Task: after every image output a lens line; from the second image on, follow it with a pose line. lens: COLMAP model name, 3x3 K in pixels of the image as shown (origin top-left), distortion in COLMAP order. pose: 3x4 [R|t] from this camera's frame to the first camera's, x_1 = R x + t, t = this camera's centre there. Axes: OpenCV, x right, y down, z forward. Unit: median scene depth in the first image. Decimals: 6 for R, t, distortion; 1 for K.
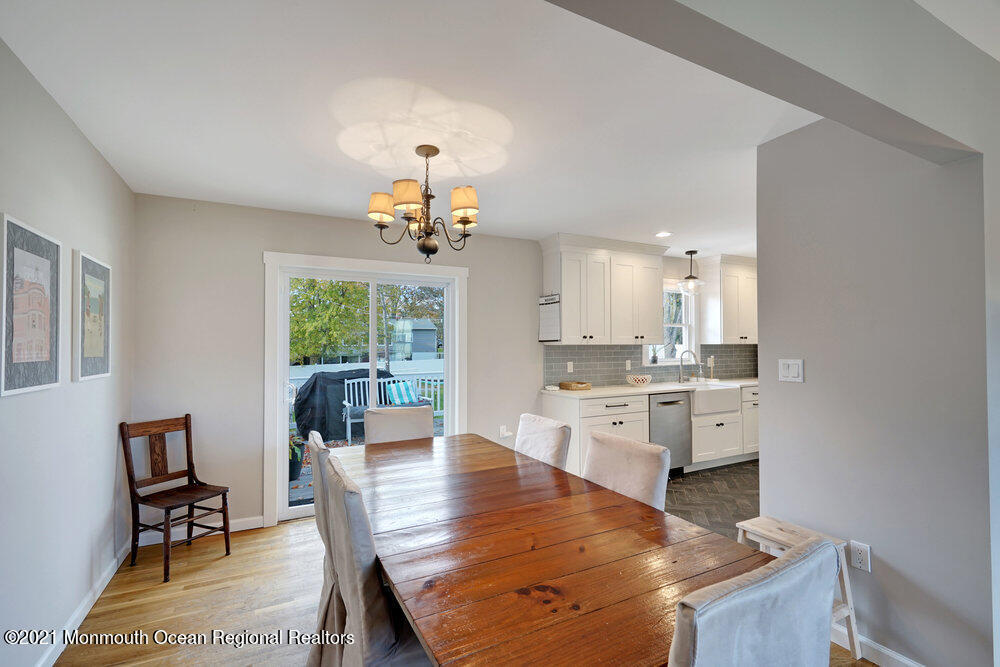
lens RADIAL K [[449.5, 0, 502.9], [0, 449.5, 337.3], [0, 0, 1]] dist [-0.002919, -0.000090]
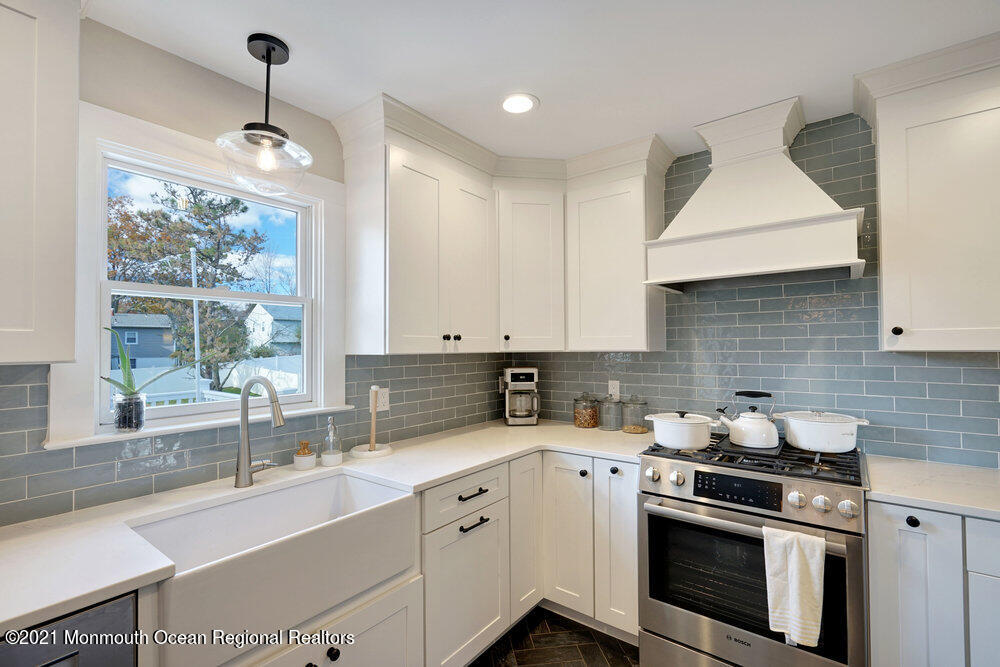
lens RADIAL K [[449.5, 0, 496.0], [0, 449.5, 335.3], [0, 0, 1]] dist [-0.002919, -0.000090]
pose [[0.910633, 0.006986, 0.413156, 0.502957], [-0.004068, 0.999960, -0.007940, 0.002131], [-0.413196, 0.005550, 0.910625, 0.770086]]
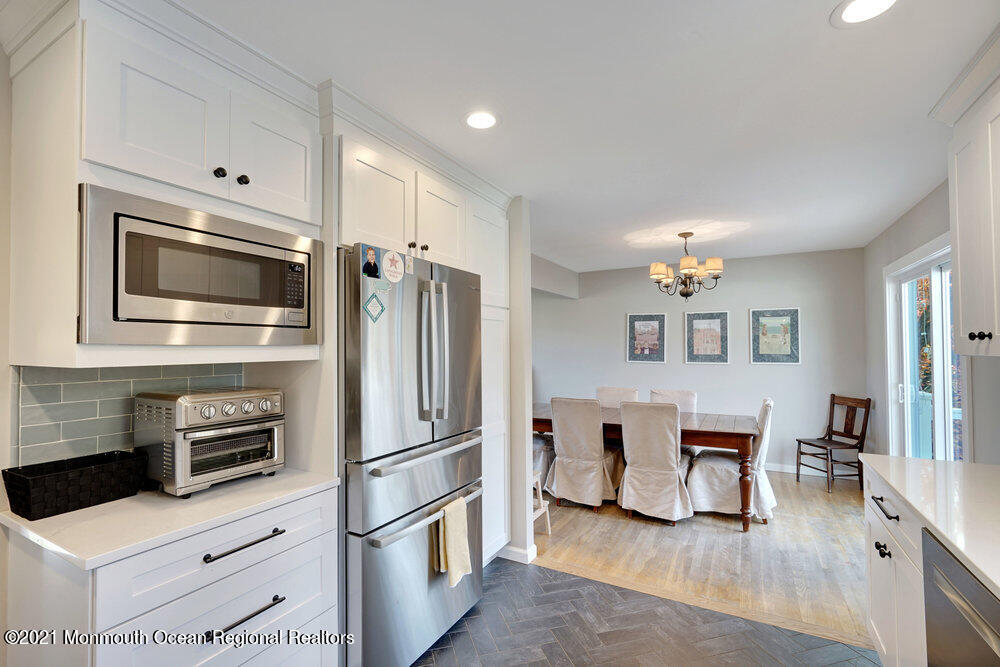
lens RADIAL K [[449.5, 0, 495.8], [0, 449.5, 344.0], [0, 0, 1]] dist [-0.002919, -0.000090]
pose [[-0.839344, 0.005751, -0.543571, 0.711851], [0.017977, 0.999691, -0.017182, 0.004205], [0.543304, -0.024193, -0.839187, 1.079648]]
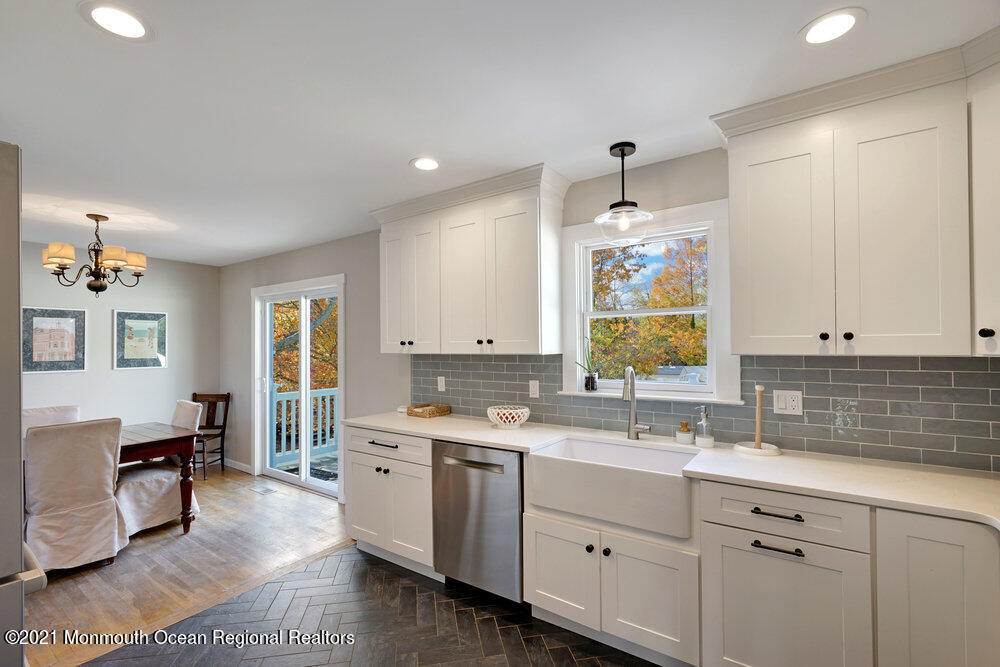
lens RADIAL K [[449.5, 0, 493.9], [0, 449.5, 339.6], [0, 0, 1]] dist [-0.002919, -0.000090]
pose [[0.456403, -0.012722, -0.889682, 0.875017], [0.020413, 0.999784, -0.003824, -0.000893], [0.889539, -0.016416, 0.456565, 0.784843]]
